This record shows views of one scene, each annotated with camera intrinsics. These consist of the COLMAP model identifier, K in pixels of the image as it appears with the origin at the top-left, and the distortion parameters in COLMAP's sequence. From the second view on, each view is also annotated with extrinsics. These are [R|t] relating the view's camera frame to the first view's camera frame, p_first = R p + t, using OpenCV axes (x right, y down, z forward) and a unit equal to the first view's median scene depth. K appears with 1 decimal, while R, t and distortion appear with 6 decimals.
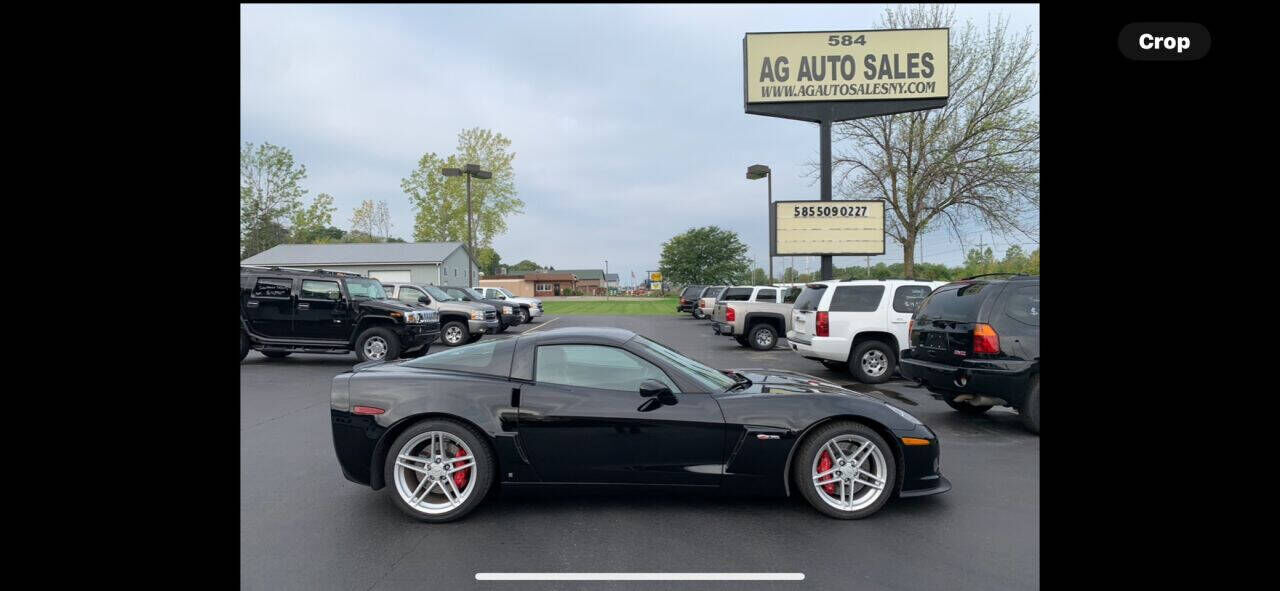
lens RADIAL K [[640.6, 0, 639.7], [0, 640.6, 286.8], [0, 0, 1]] dist [0.014688, 0.000537]
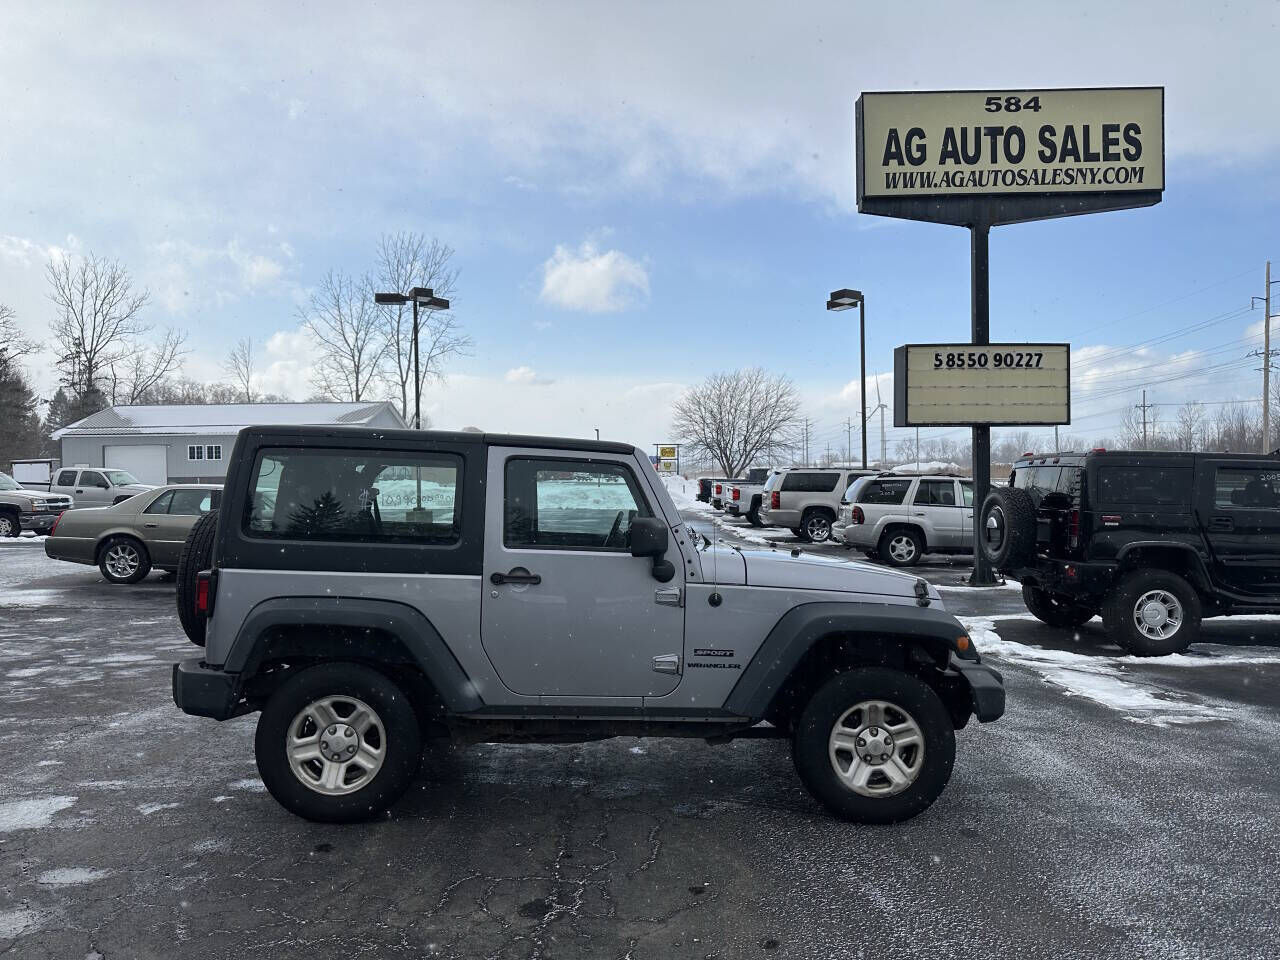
lens RADIAL K [[943.5, 0, 644.0], [0, 943.5, 473.0], [0, 0, 1]] dist [0.008827, -0.004543]
pose [[0.999911, 0.000363, 0.013311, -0.073961], [-0.000455, 0.999976, 0.006917, -0.006558], [-0.013308, -0.006922, 0.999887, 0.019941]]
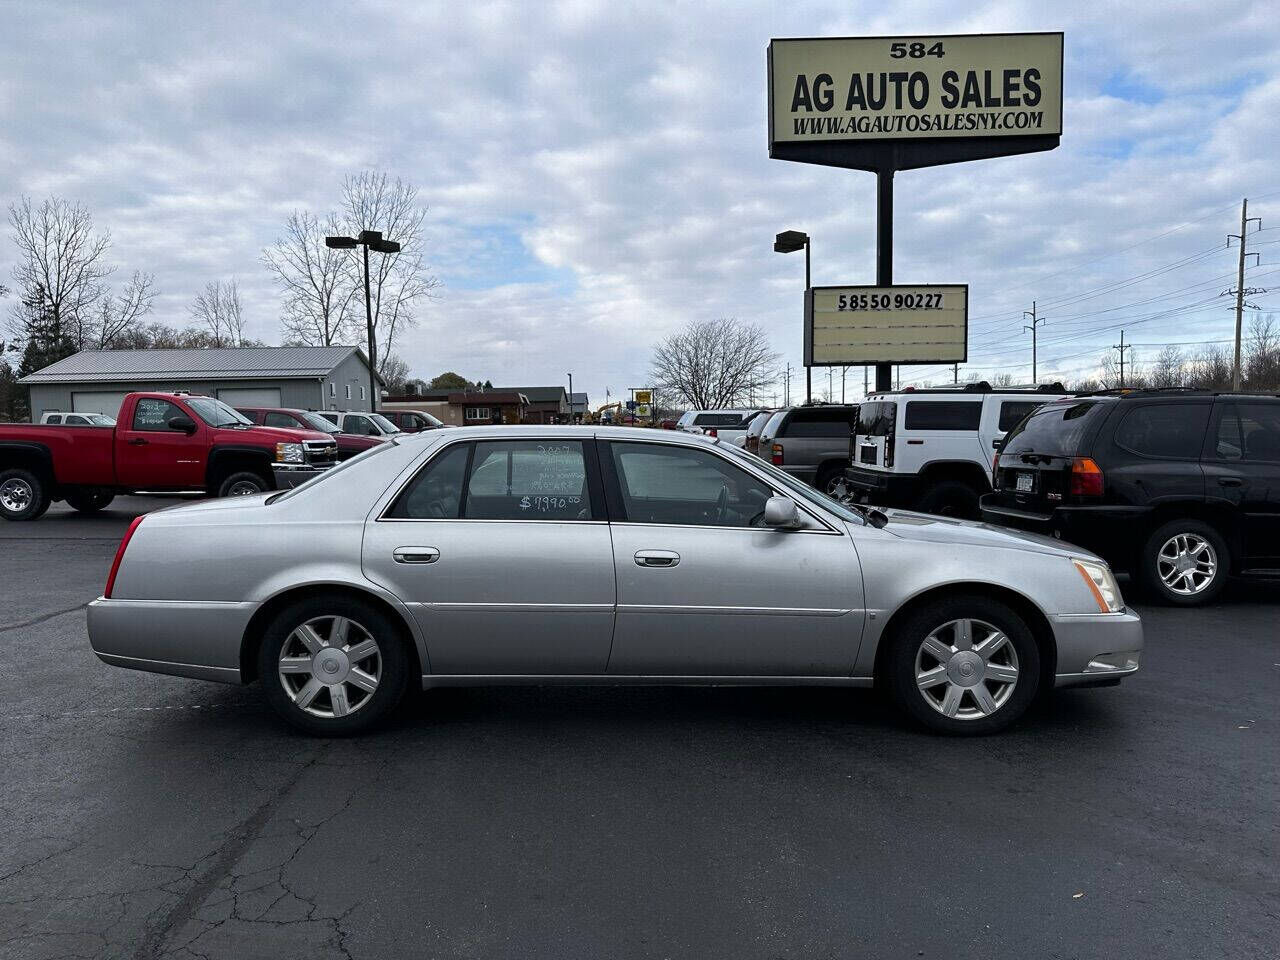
lens RADIAL K [[951.4, 0, 638.2], [0, 951.4, 489.0], [0, 0, 1]] dist [0.009948, -0.008740]
pose [[0.999787, -0.007170, 0.019373, -0.000391], [0.005576, 0.996691, 0.081094, 0.001357], [-0.019890, -0.080969, 0.996518, -0.050556]]
